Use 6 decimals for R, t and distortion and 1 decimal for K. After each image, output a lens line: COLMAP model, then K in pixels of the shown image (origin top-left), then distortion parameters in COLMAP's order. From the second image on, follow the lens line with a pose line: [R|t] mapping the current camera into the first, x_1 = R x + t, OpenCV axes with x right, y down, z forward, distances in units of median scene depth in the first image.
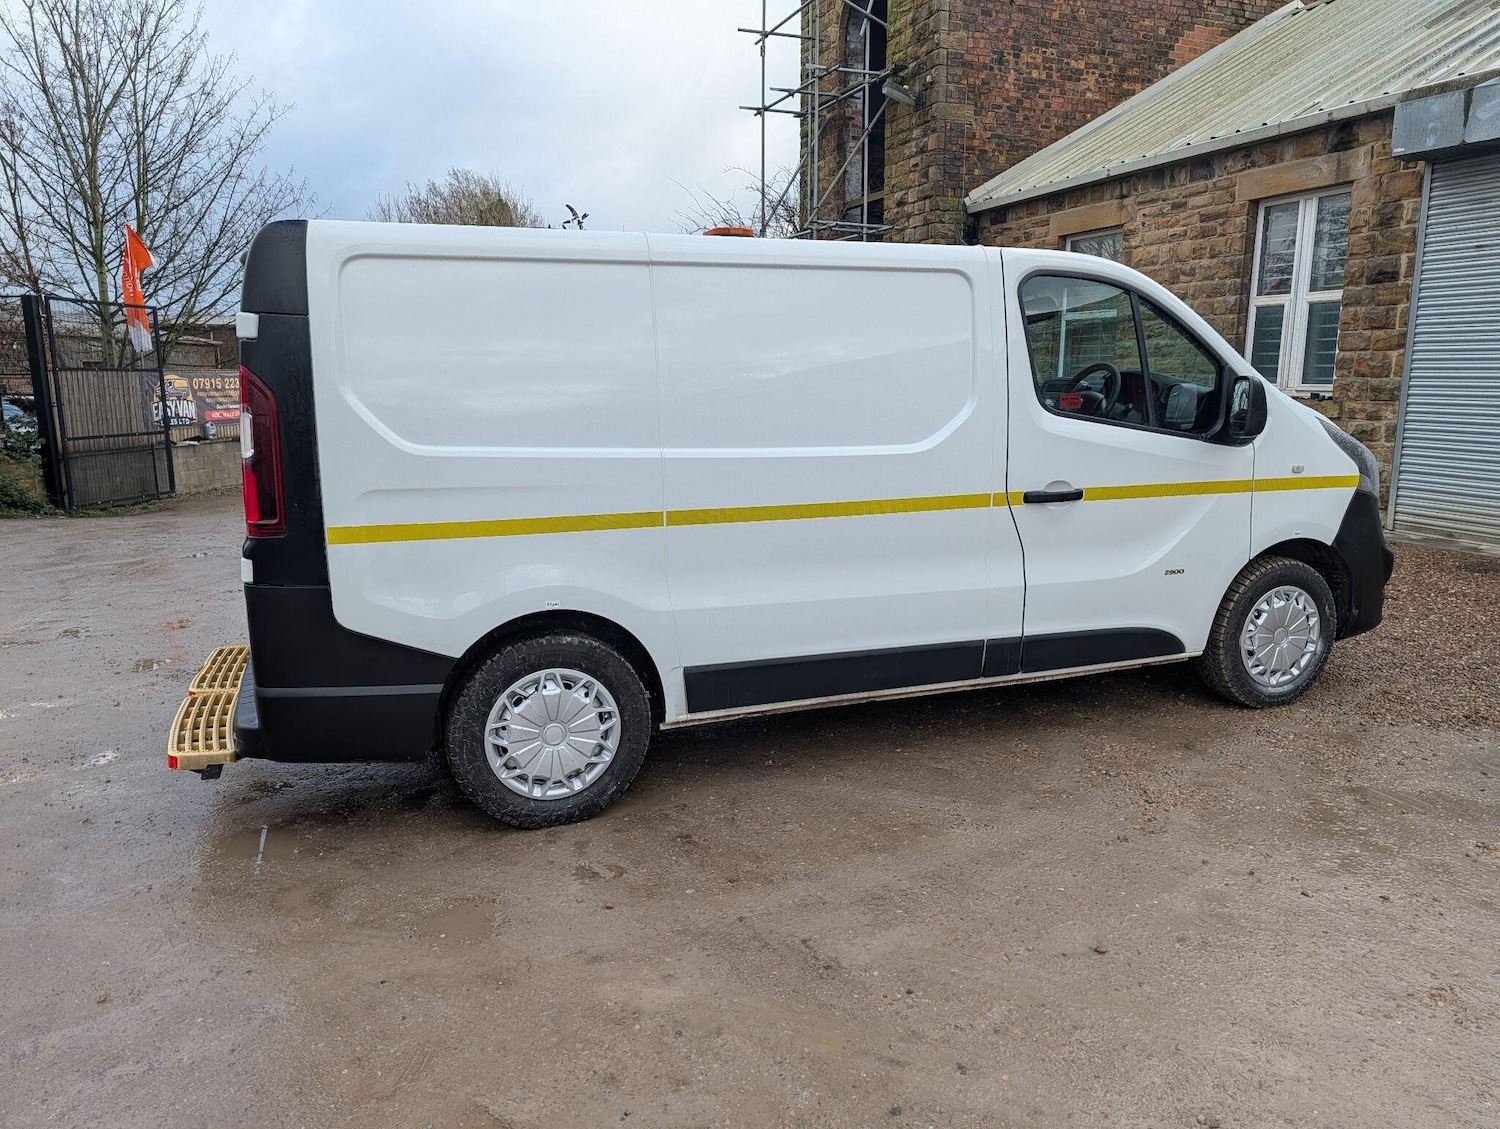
lens RADIAL K [[1071.8, 0, 774.1], [0, 1071.8, 559.7], [0, 0, 1]] dist [0.024737, -0.000880]
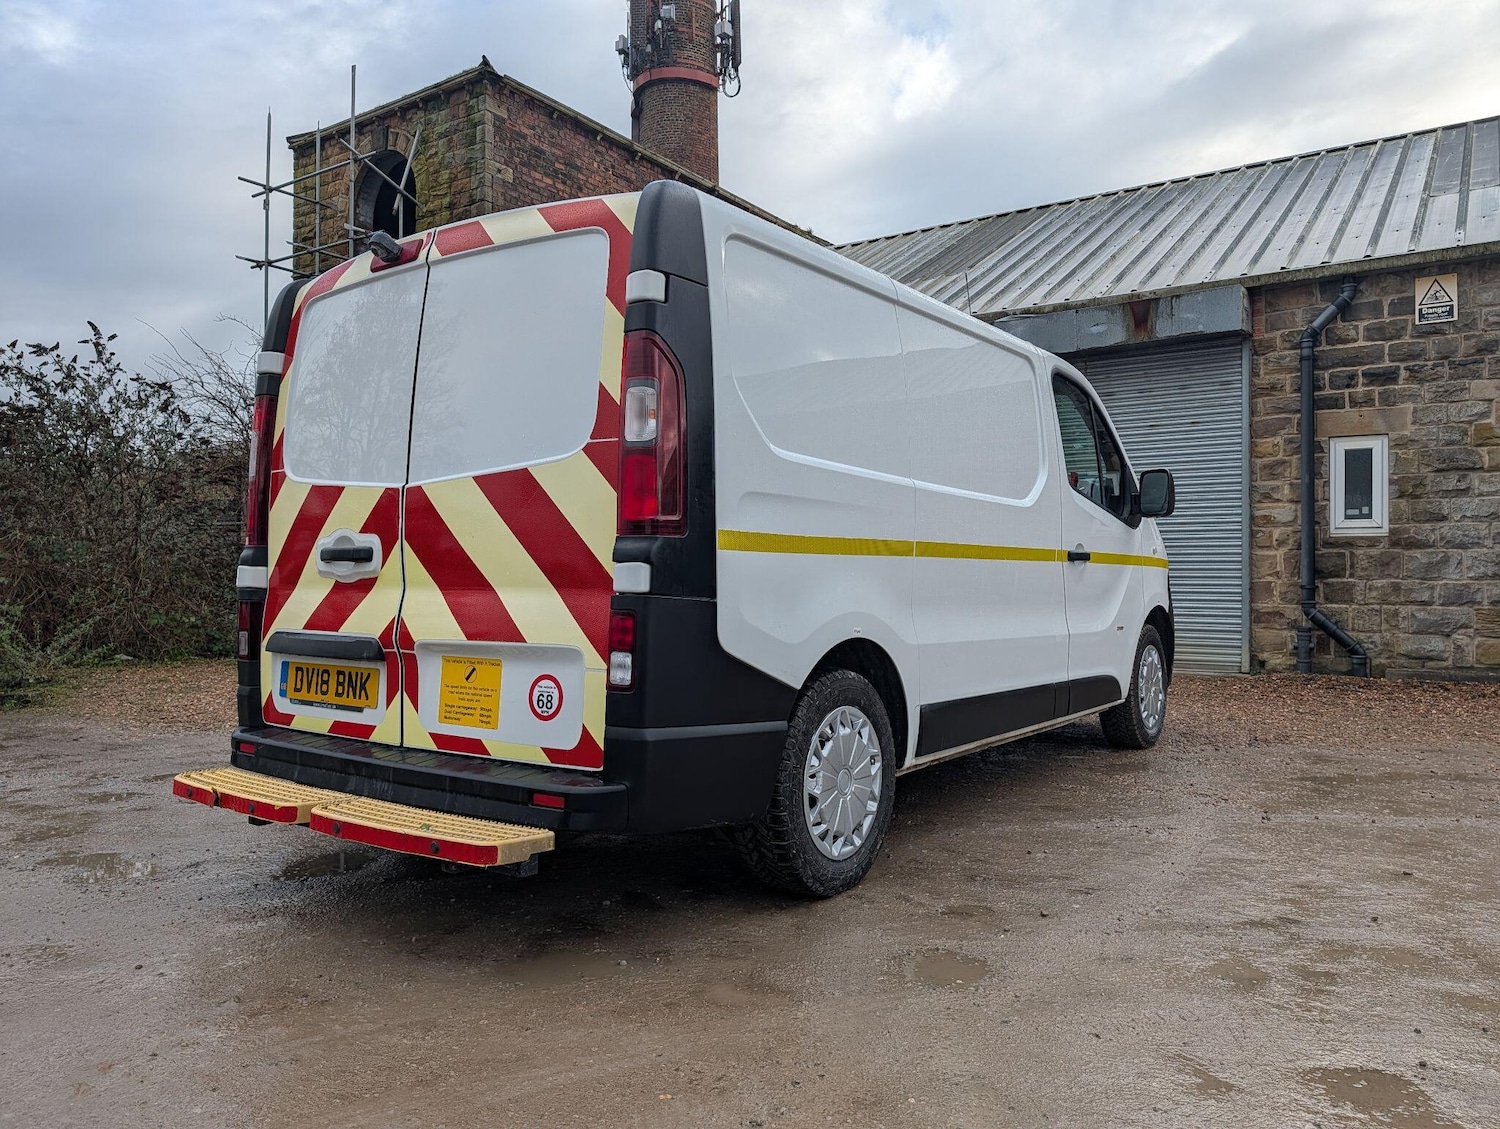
lens RADIAL K [[1077.3, 0, 762.2], [0, 1077.3, 553.8], [0, 0, 1]] dist [0.018920, 0.004946]
pose [[0.840227, 0.019064, 0.541900, -0.215498], [0.088072, 0.981313, -0.171080, 0.035147], [-0.535035, 0.191472, 0.822846, 0.073037]]
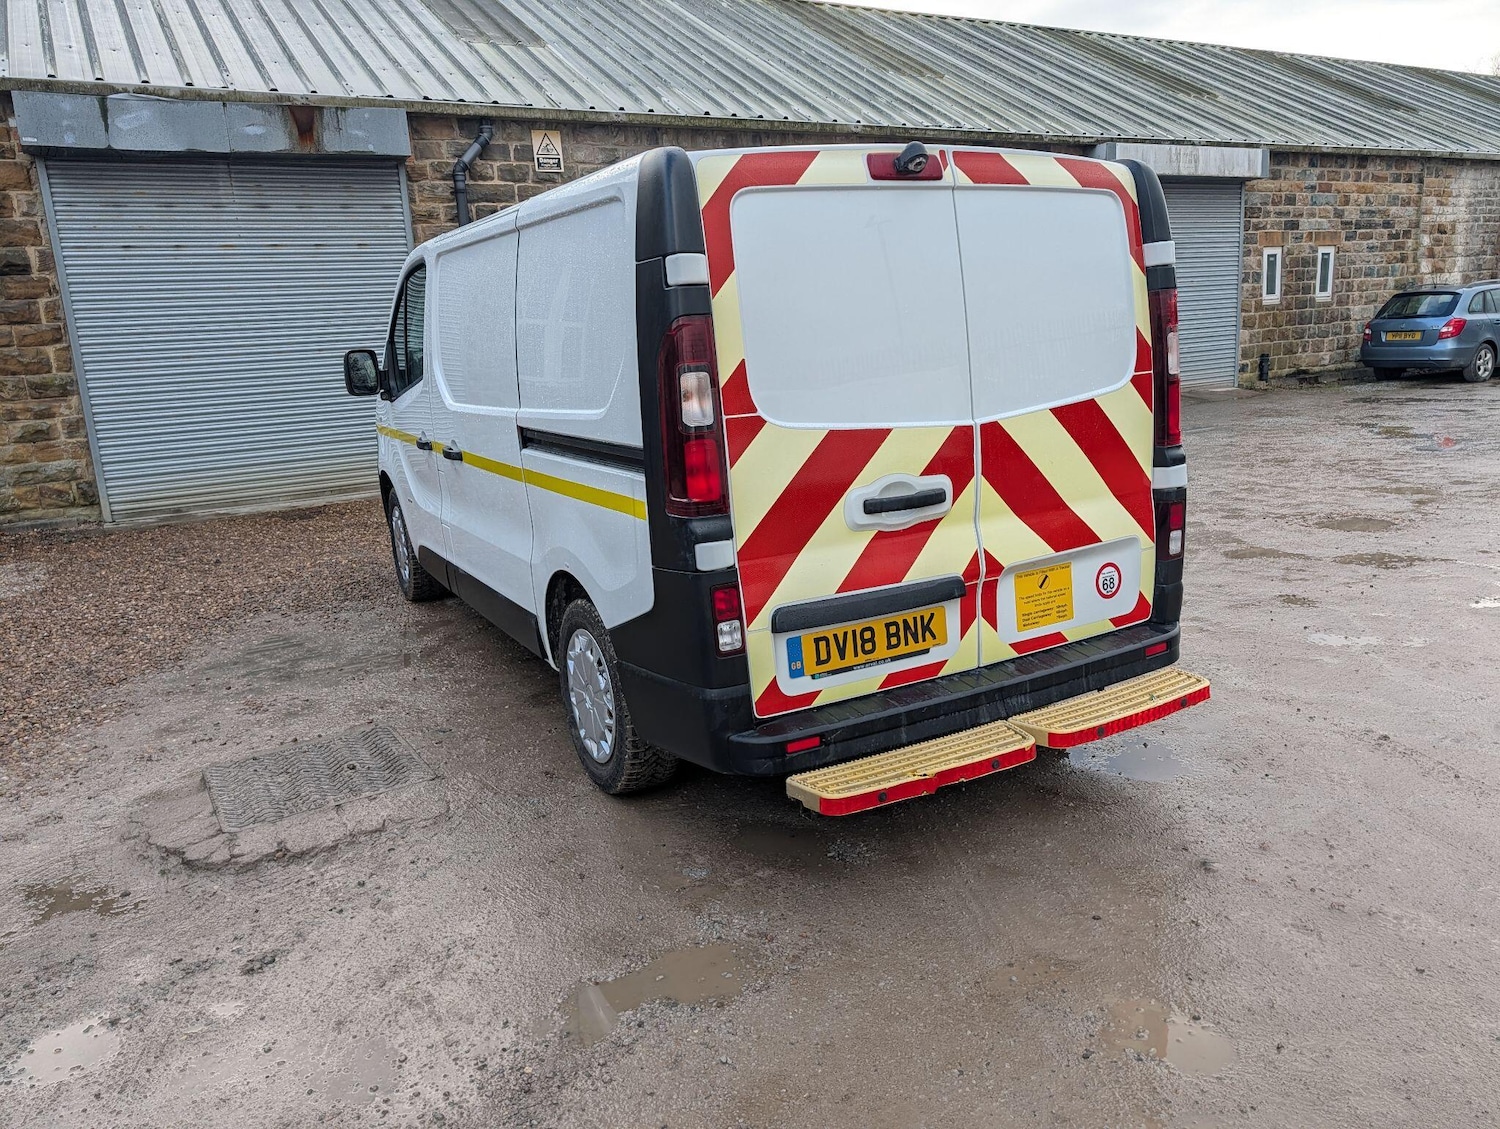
lens RADIAL K [[1091.2, 0, 757.7], [0, 1091.2, 548.1], [0, 0, 1]] dist [0.026814, -0.010723]
pose [[-0.124153, -0.190637, 0.973778, -0.394159], [0.230589, 0.948961, 0.215178, -0.066885], [-0.965098, 0.251258, -0.073857, 0.388681]]
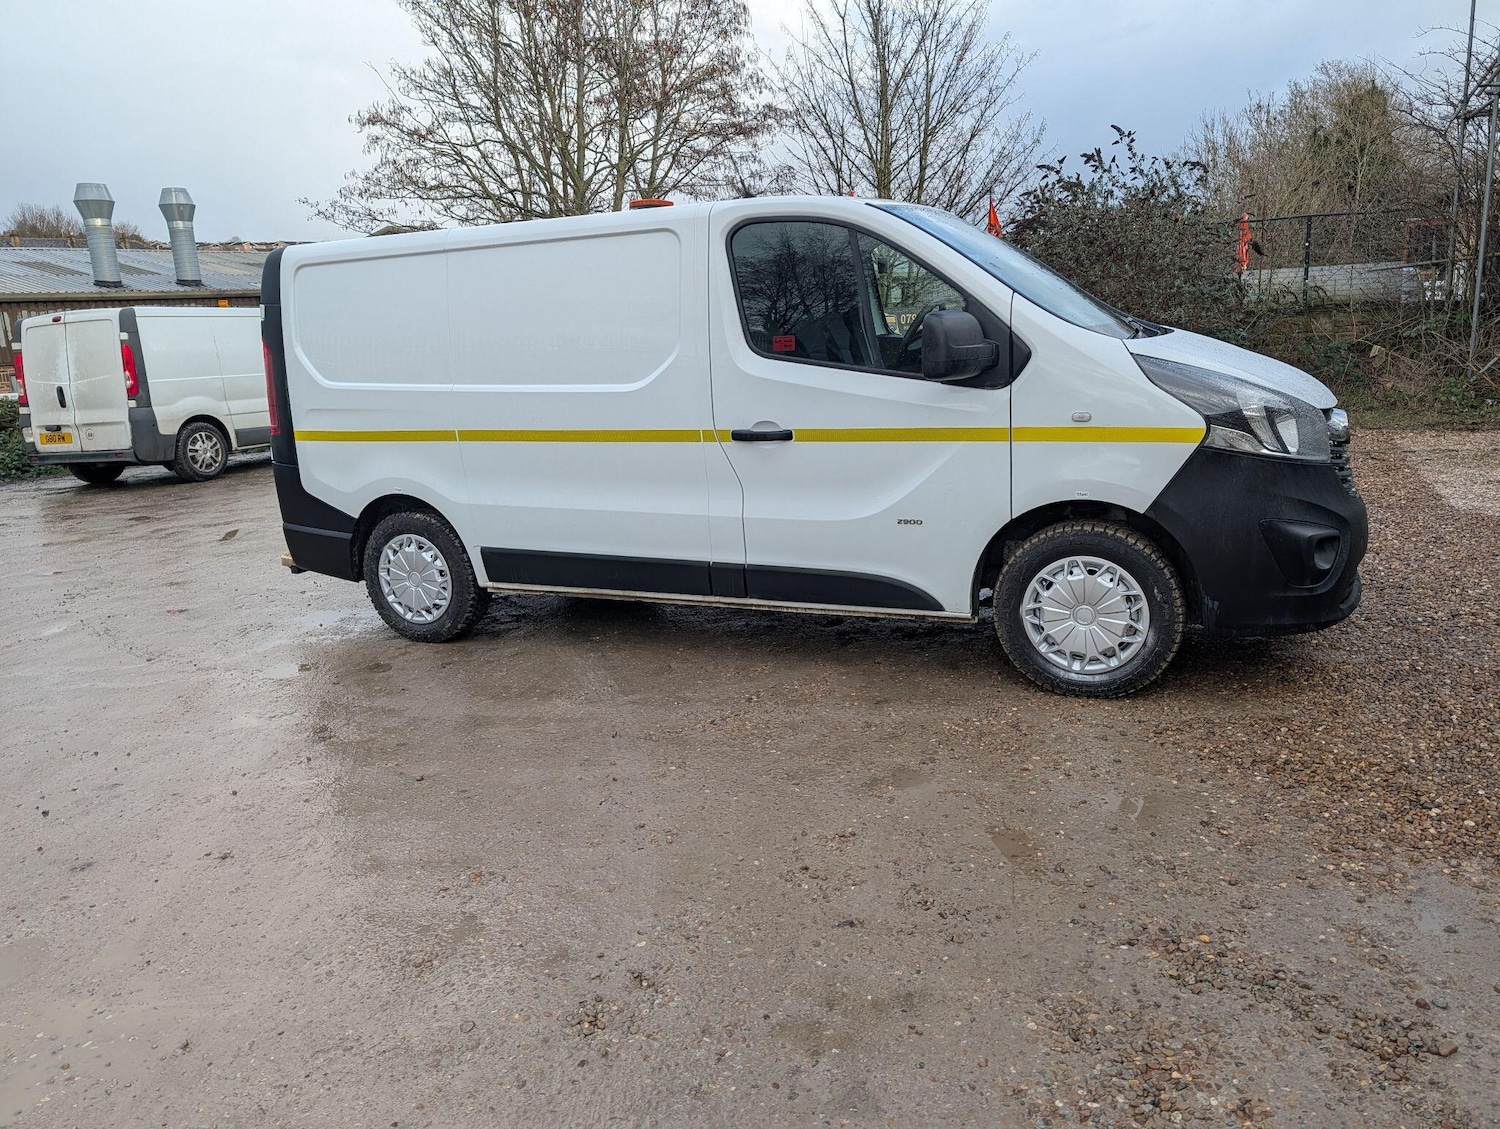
lens RADIAL K [[1074.6, 0, 756.2], [0, 1074.6, 546.0], [0, 0, 1]] dist [0.007561, -0.001818]
pose [[0.696584, 0.118171, -0.707677, 0.331904], [-0.076303, 0.992951, 0.090700, -0.015099], [0.713407, -0.009182, 0.700690, 0.084681]]
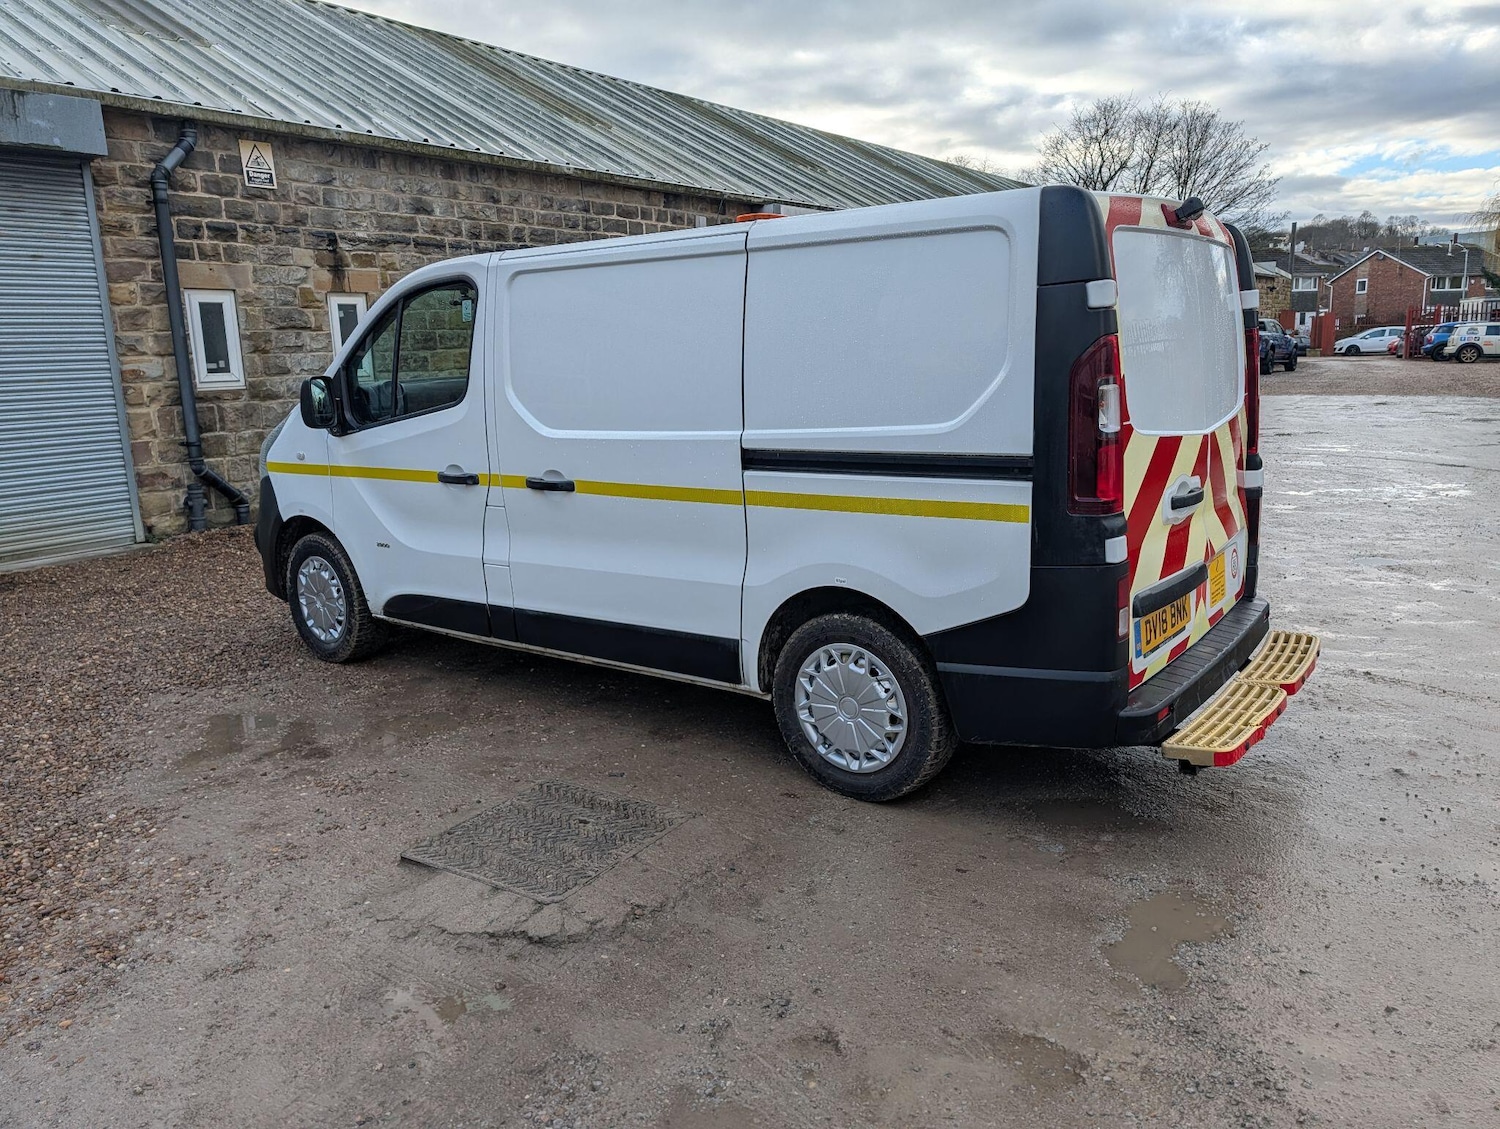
lens RADIAL K [[1092.1, 0, 766.0], [0, 1092.1, 555.7], [0, 0, 1]] dist [0.022569, -0.010602]
pose [[-0.526768, -0.136632, 0.838956, -0.343504], [0.189125, 0.943416, 0.272394, -0.101445], [-0.828702, 0.302156, -0.471121, 0.566237]]
